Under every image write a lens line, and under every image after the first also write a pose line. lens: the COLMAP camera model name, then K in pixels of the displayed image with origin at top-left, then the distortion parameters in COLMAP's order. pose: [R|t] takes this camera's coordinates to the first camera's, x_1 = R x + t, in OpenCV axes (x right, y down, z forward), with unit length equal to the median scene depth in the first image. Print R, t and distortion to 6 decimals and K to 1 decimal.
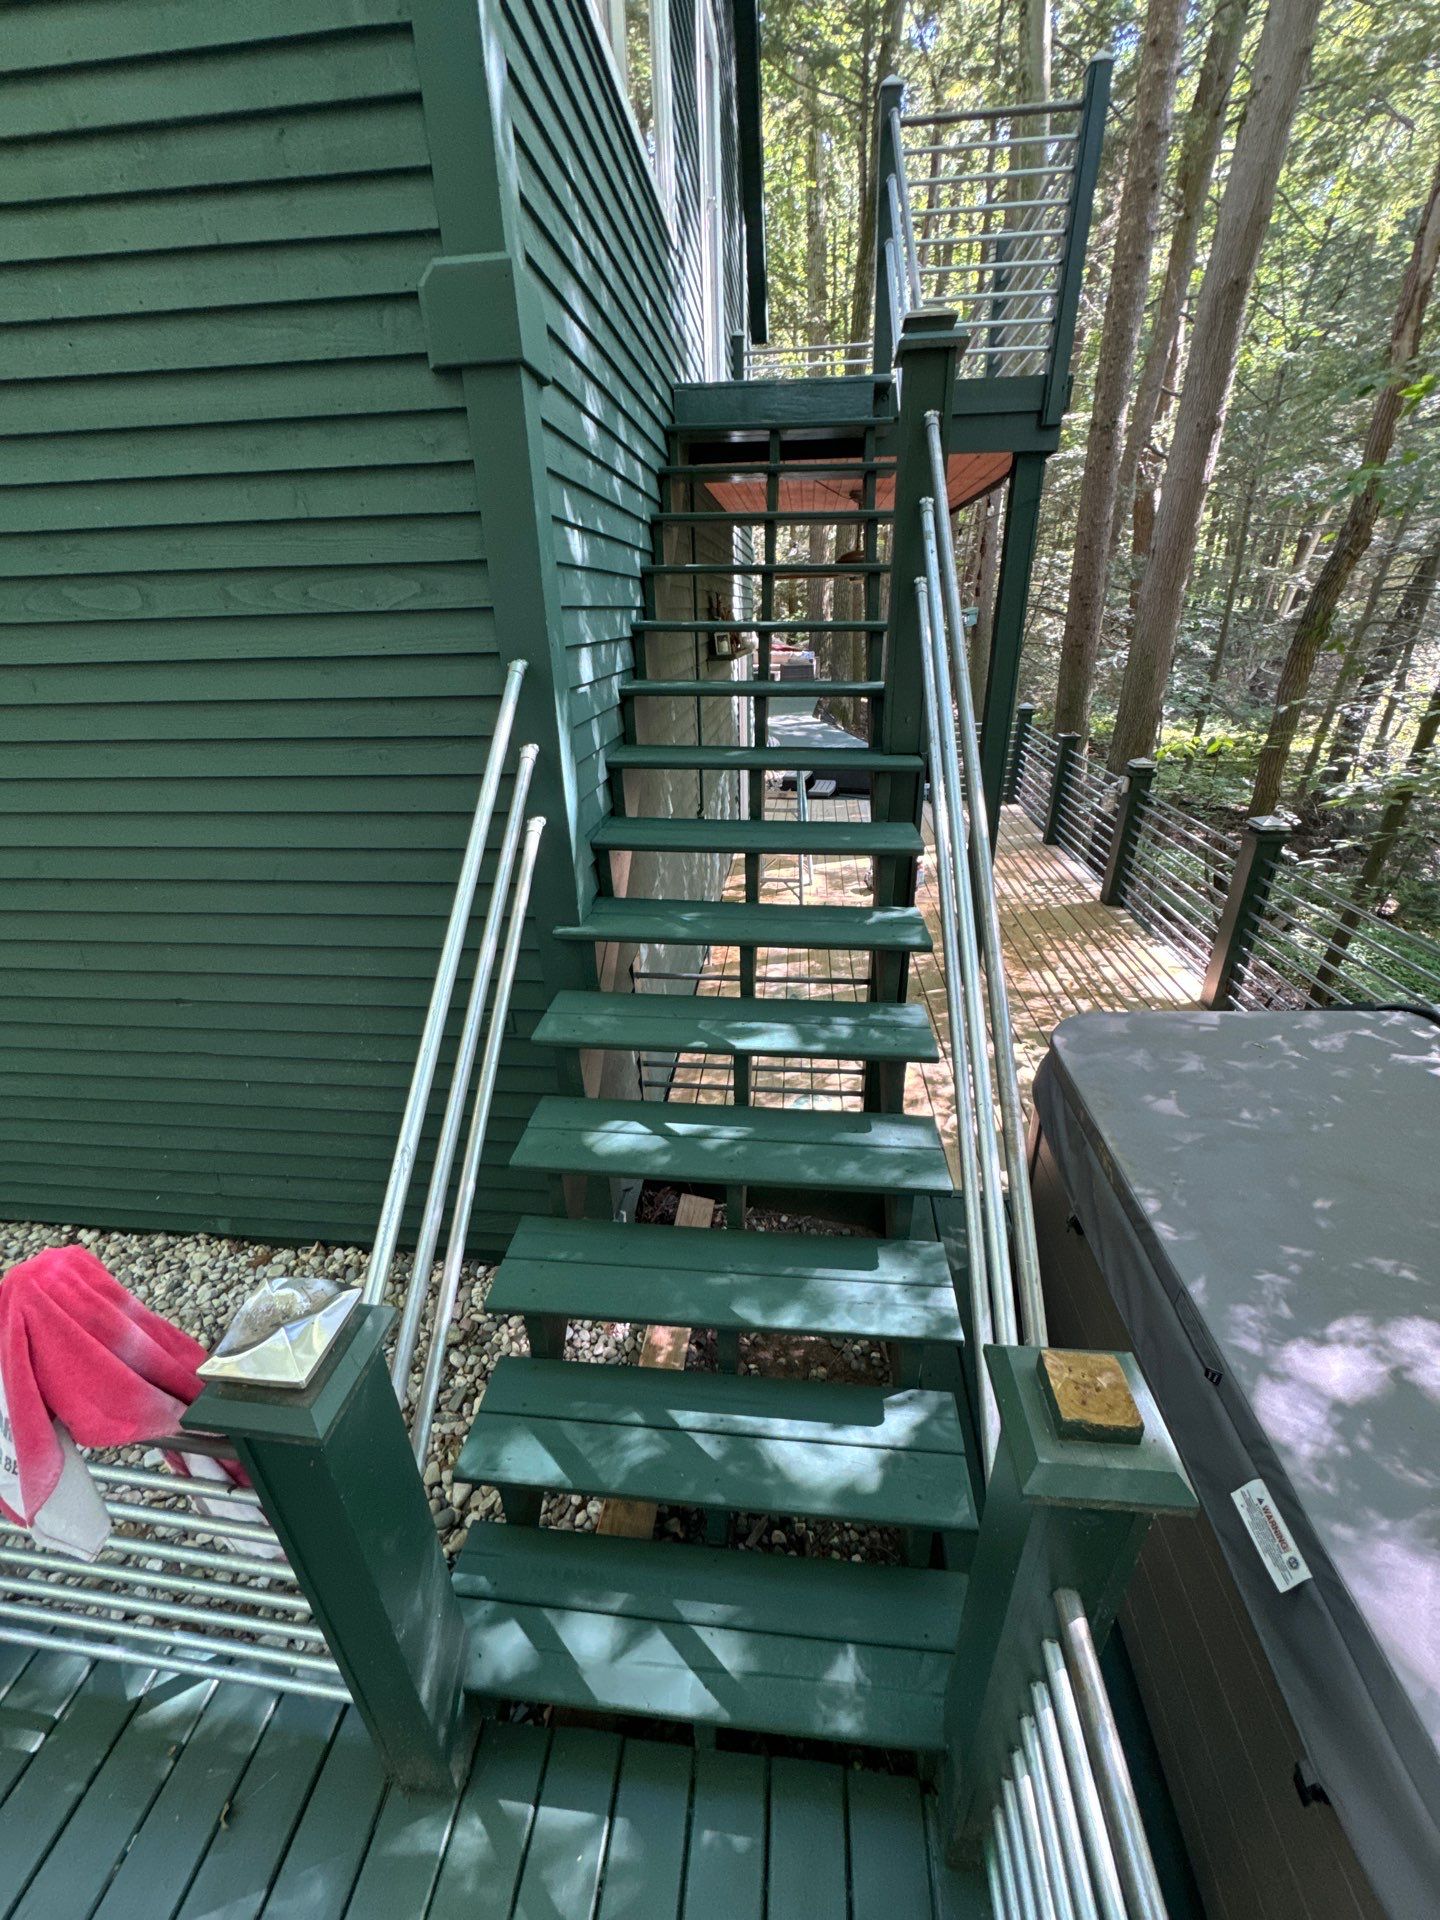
lens RADIAL K [[763.1, 0, 724.9], [0, 763.1, 959.1], [0, 0, 1]] dist [-0.004774, 0.000220]
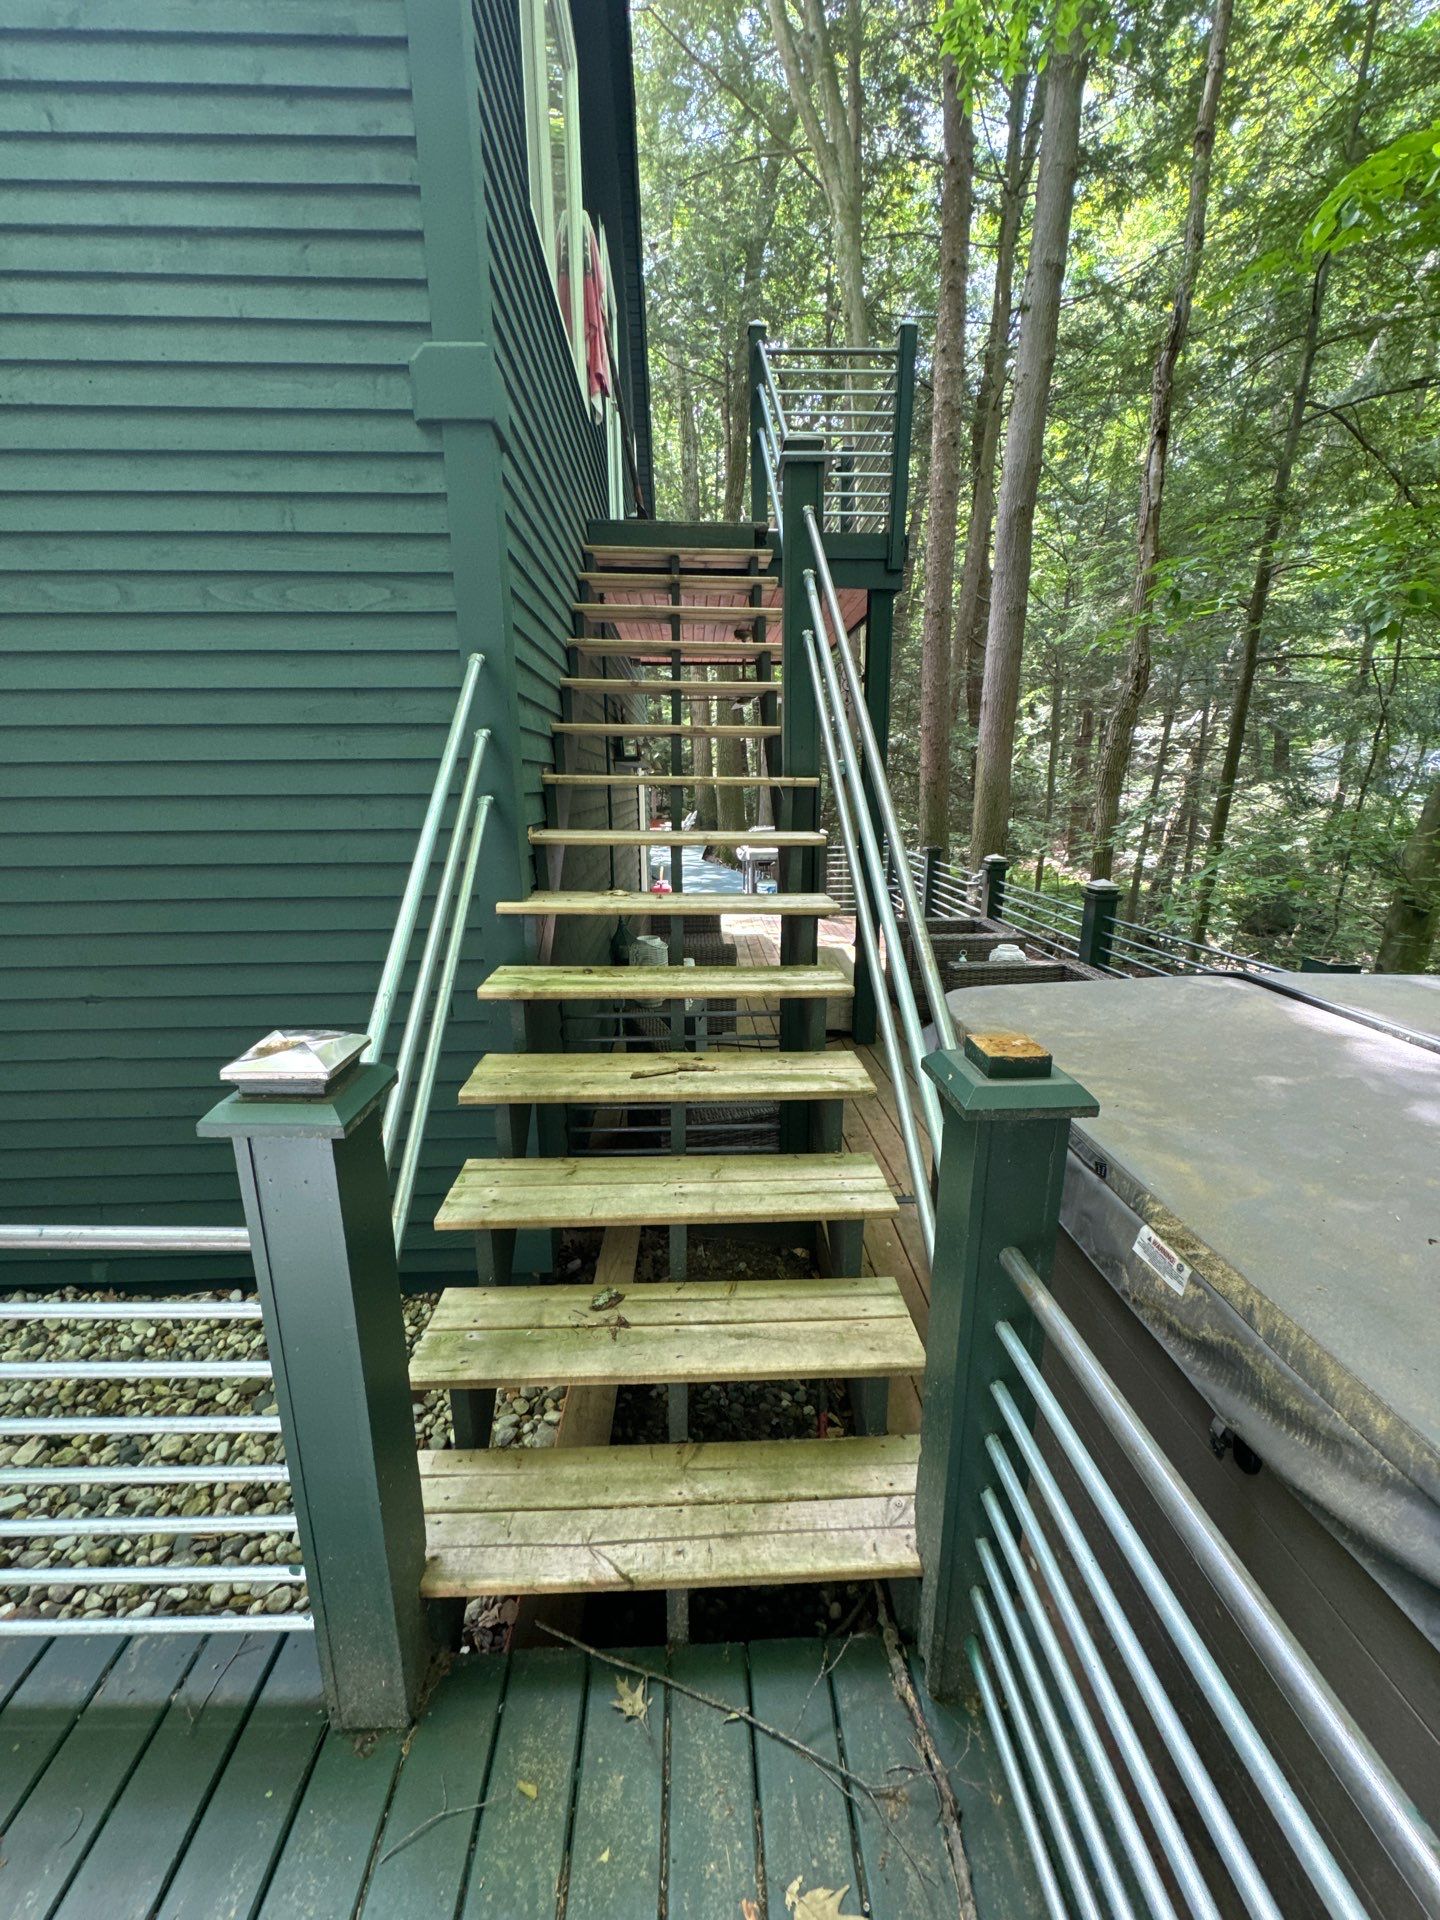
lens RADIAL K [[763.1, 0, 723.2], [0, 763.1, 964.7], [0, 0, 1]] dist [-0.004774, 0.000220]
pose [[0.989884, -0.017228, 0.140832, -0.055815], [0.045023, 0.979441, -0.196642, 0.246435], [-0.134549, 0.200994, 0.970308, -0.061633]]
